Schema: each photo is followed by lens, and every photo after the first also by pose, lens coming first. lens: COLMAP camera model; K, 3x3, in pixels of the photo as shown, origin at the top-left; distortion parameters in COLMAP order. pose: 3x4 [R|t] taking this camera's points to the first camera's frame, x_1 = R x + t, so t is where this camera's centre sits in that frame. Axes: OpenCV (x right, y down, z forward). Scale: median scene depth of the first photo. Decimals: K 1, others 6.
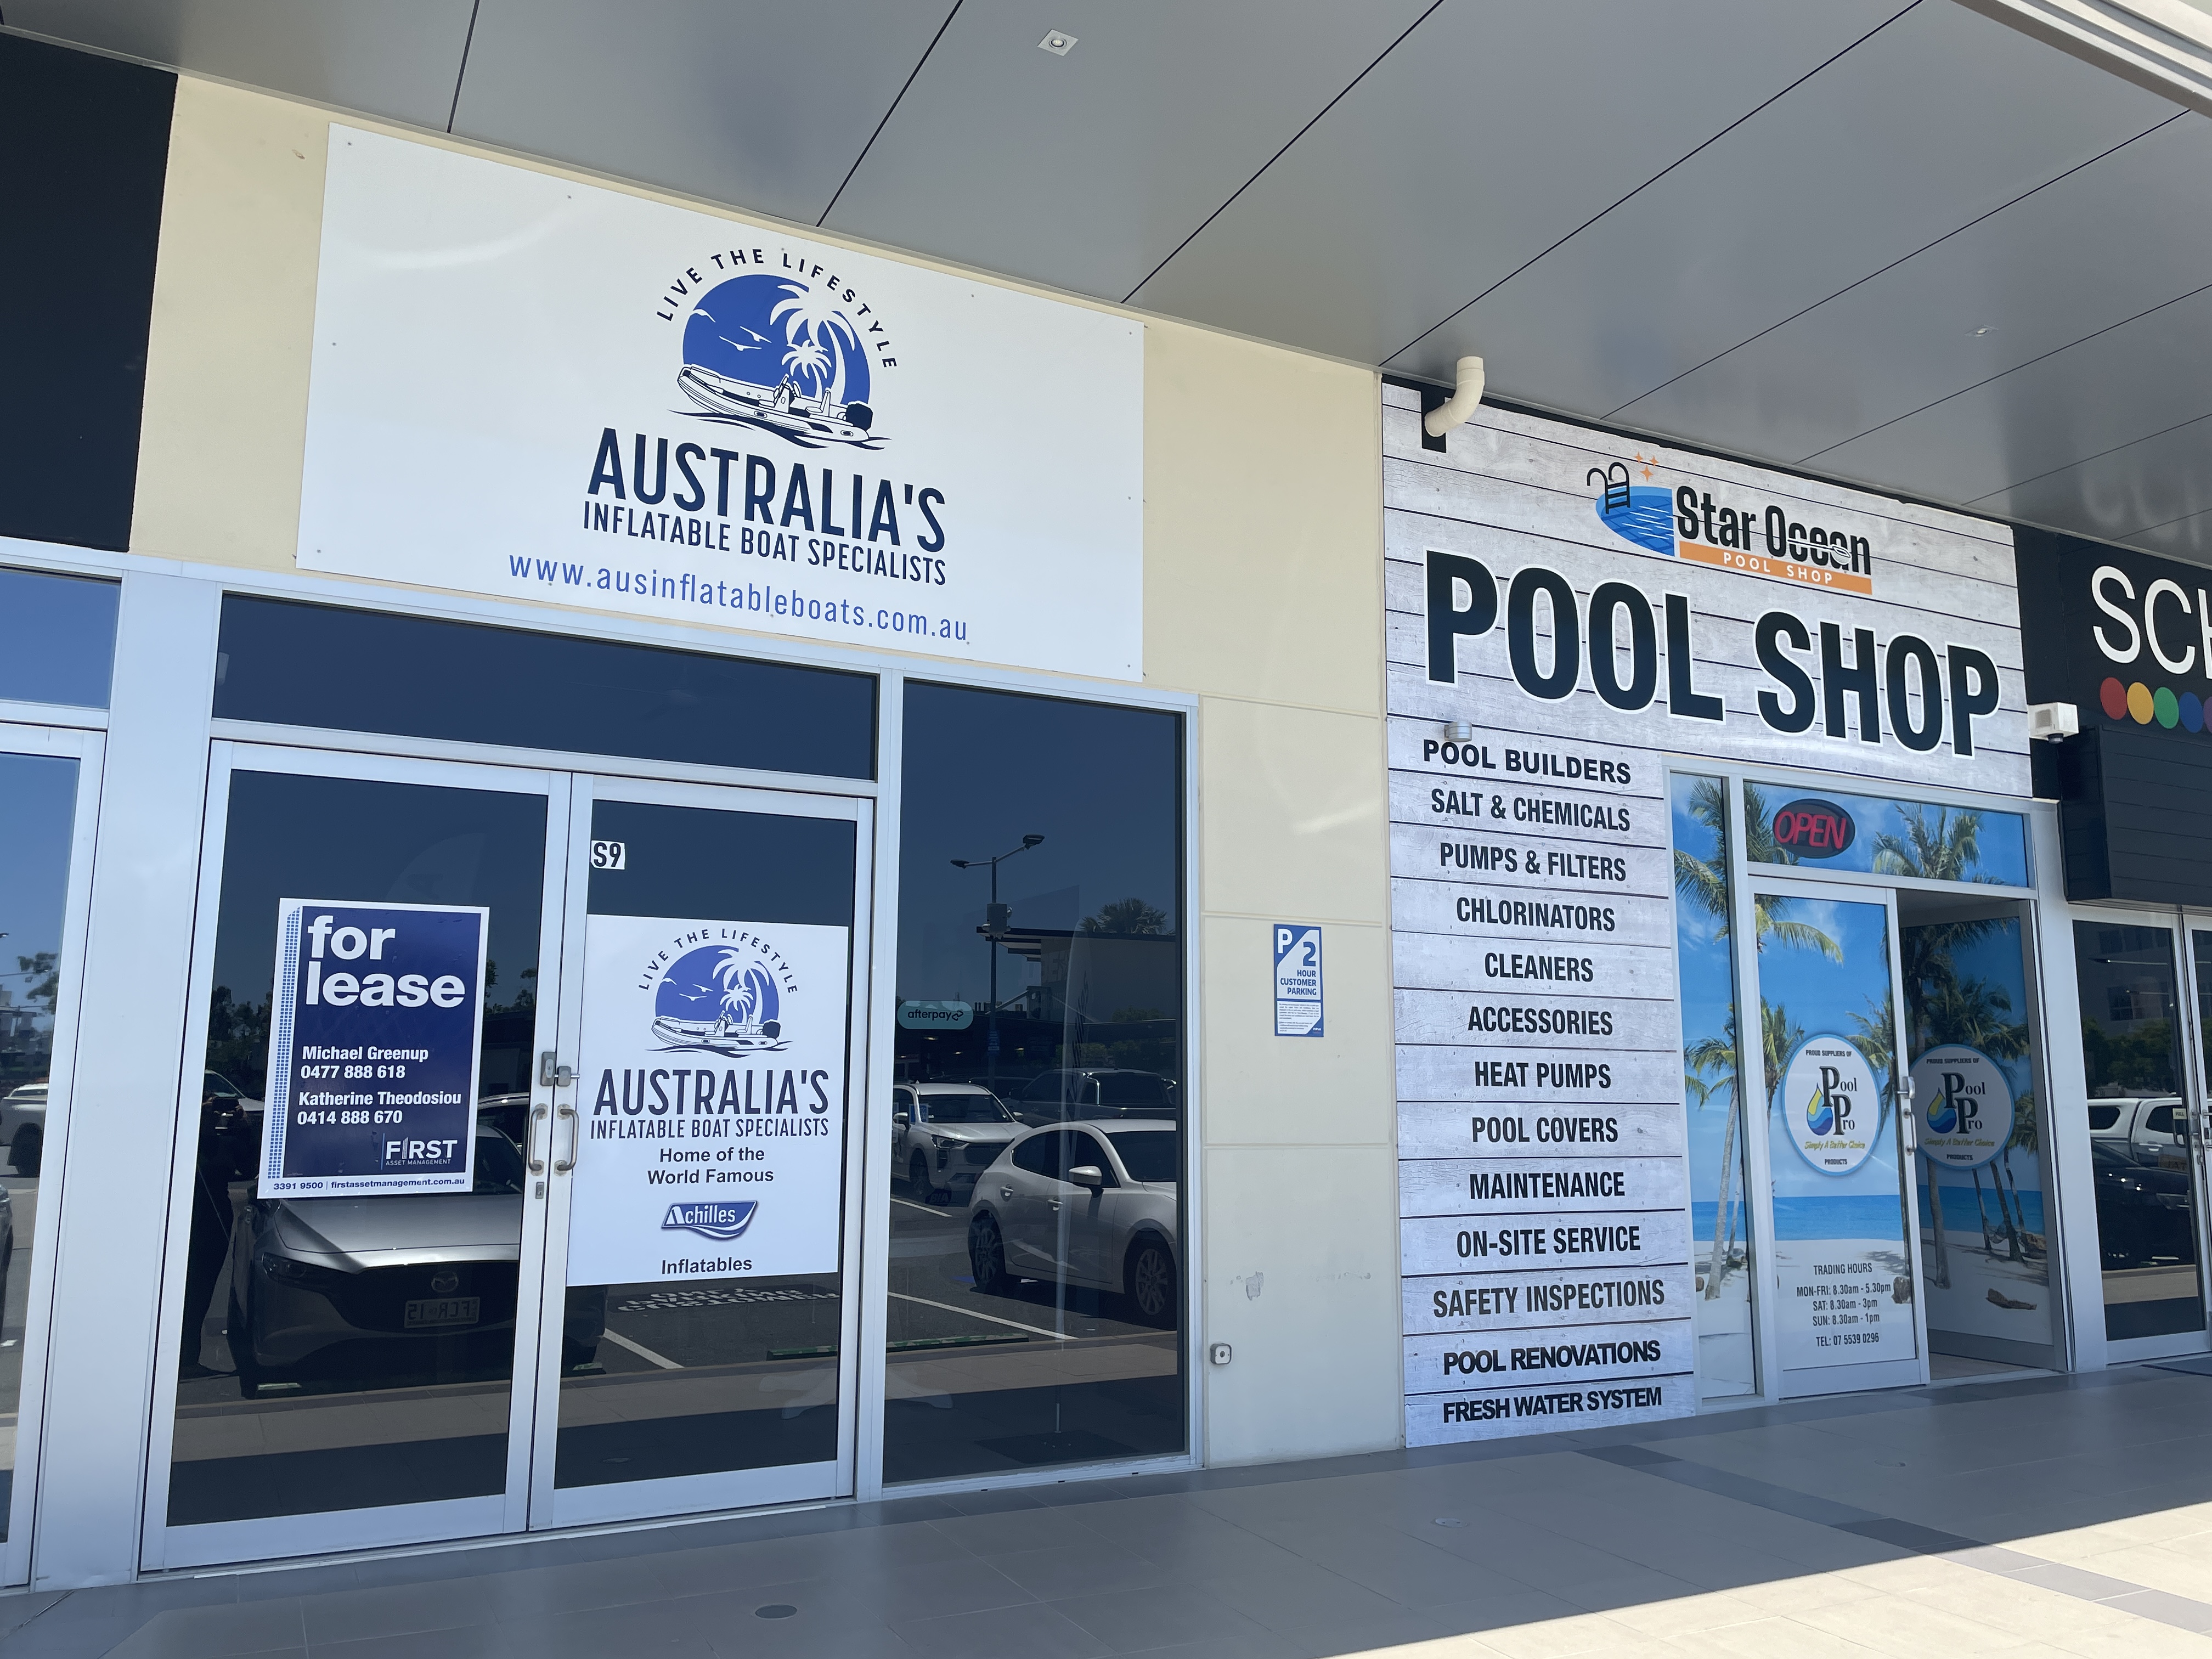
lens RADIAL K [[1689.9, 0, 1110.9], [0, 1689.9, 854.3], [0, 0, 1]] dist [0.038282, -0.000689]
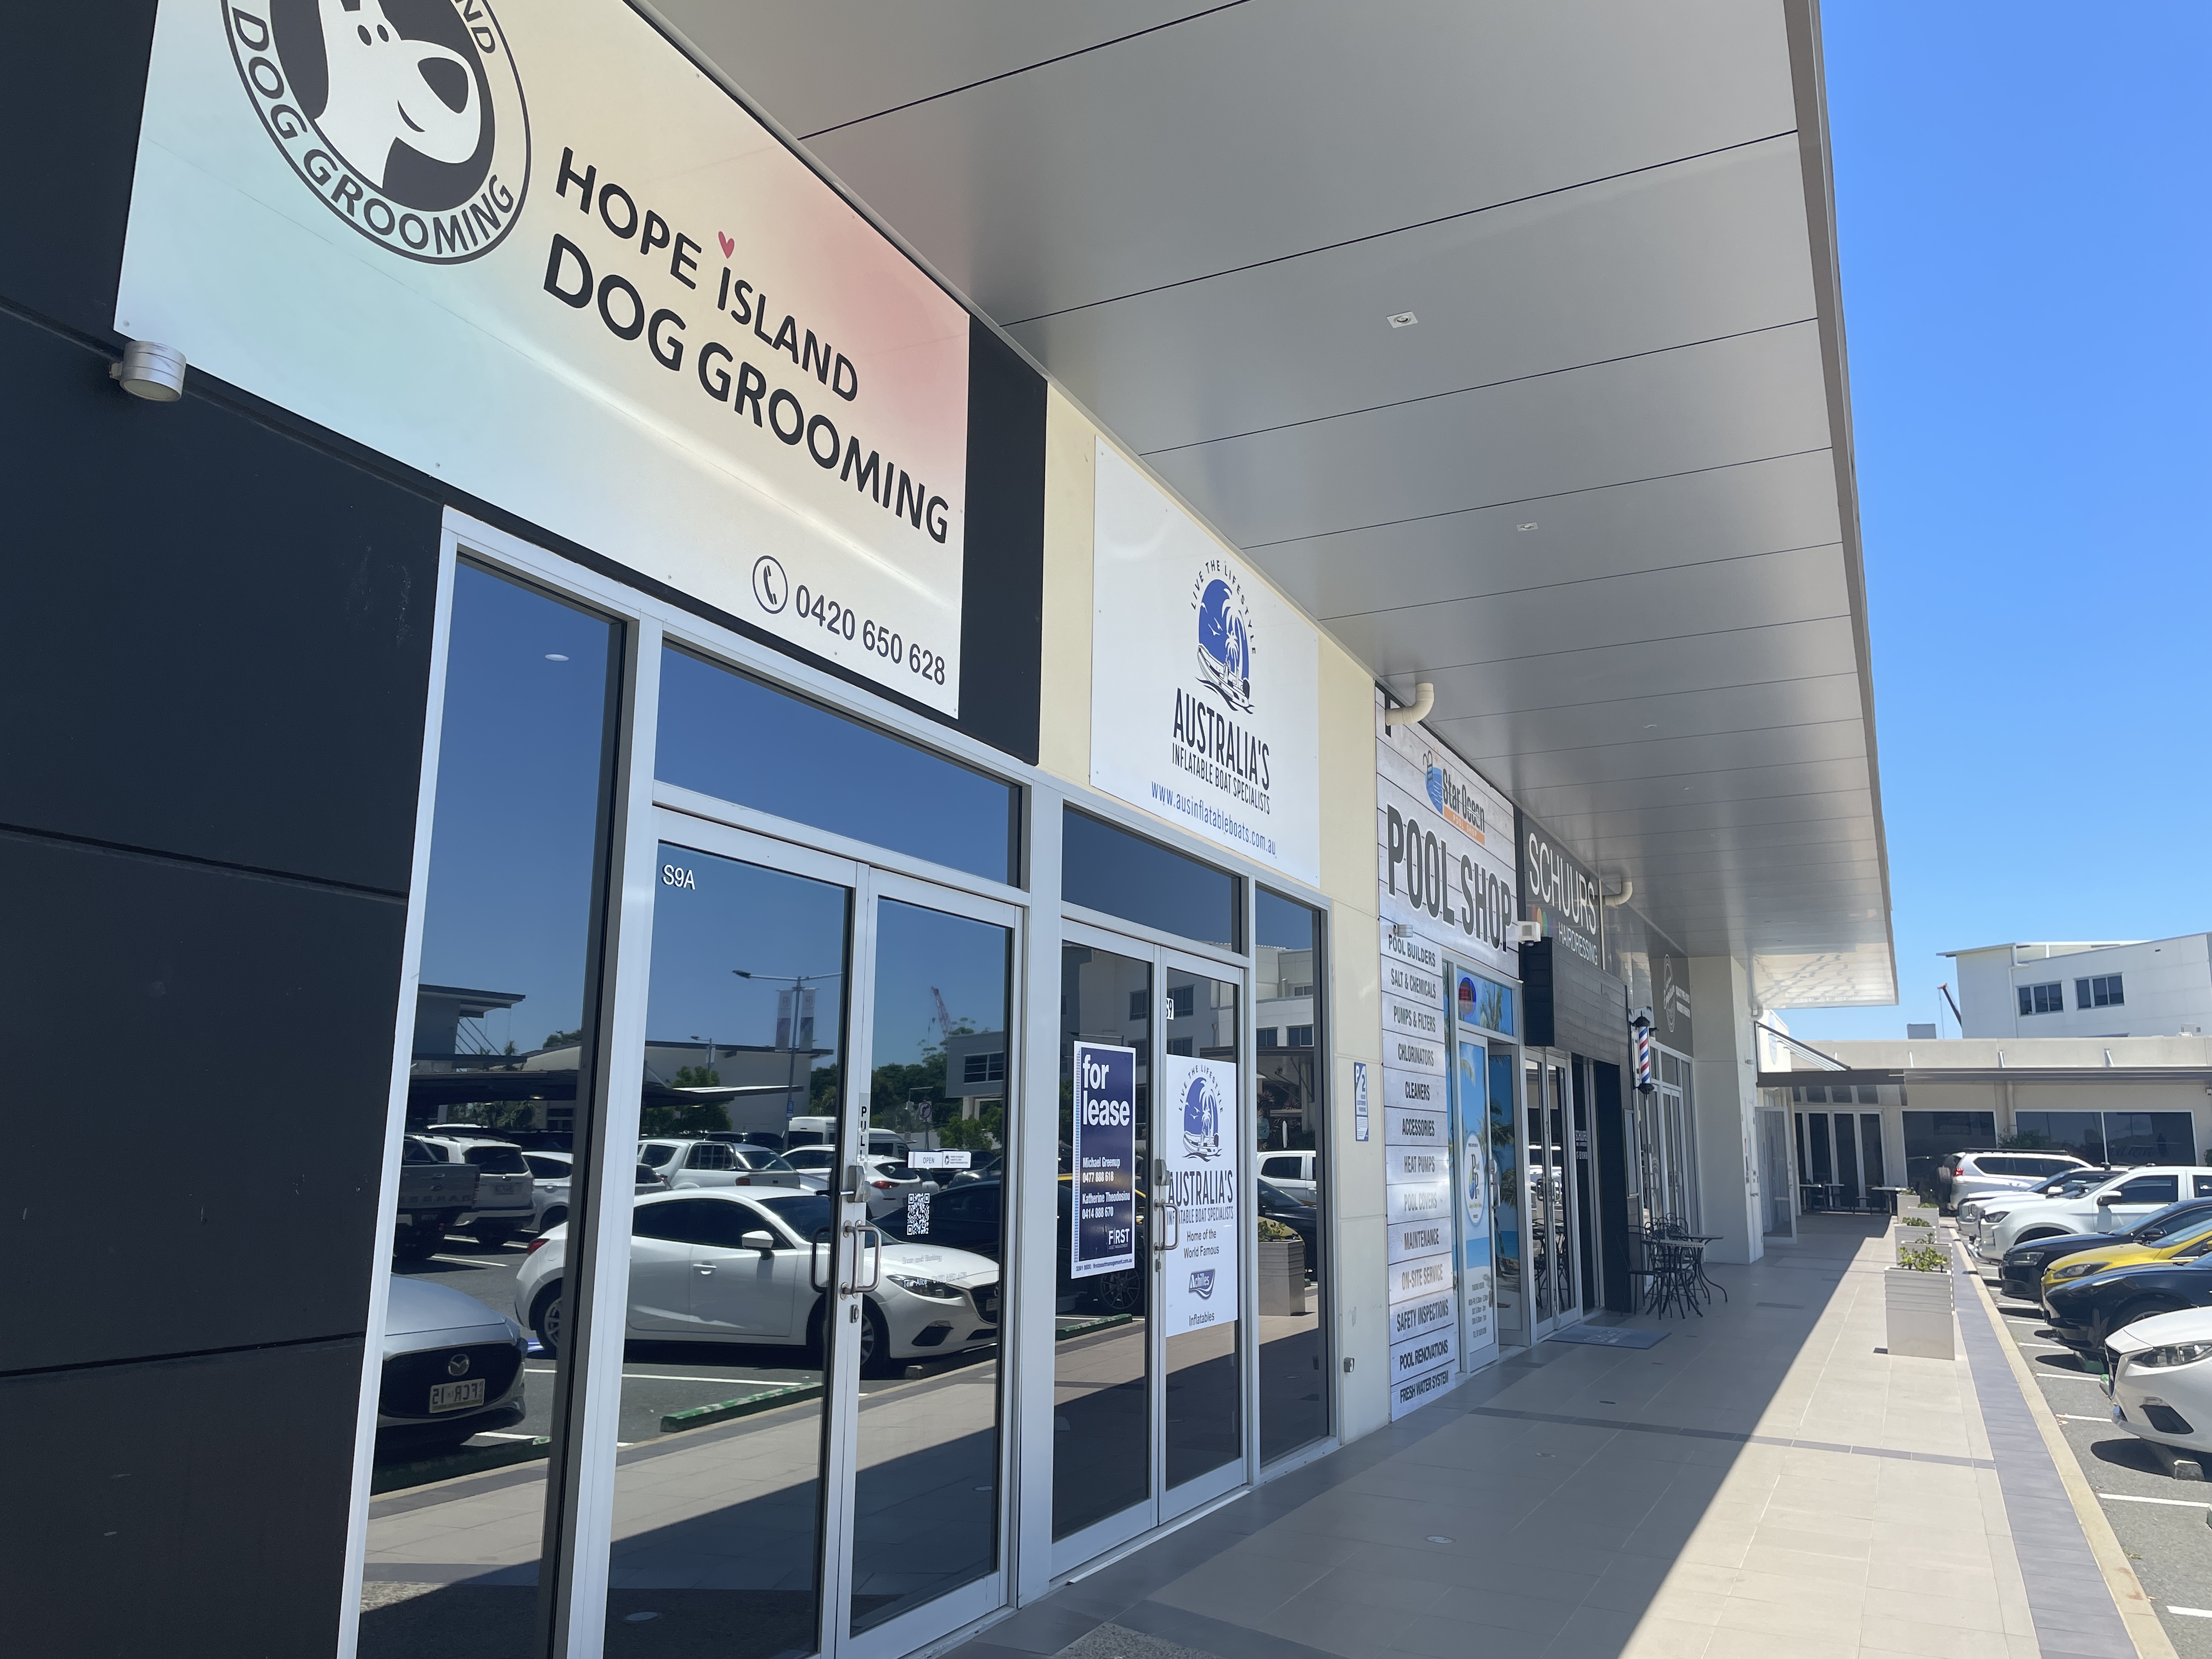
lens RADIAL K [[1673.4, 0, 1106.0], [0, 1673.4, 829.5], [0, 0, 1]] dist [0.005876, 0.000046]
pose [[0.797694, 0.116632, 0.591676, -1.022969], [-0.092420, 0.993173, -0.071176, -0.037394], [-0.595938, 0.002094, 0.803027, -0.023264]]
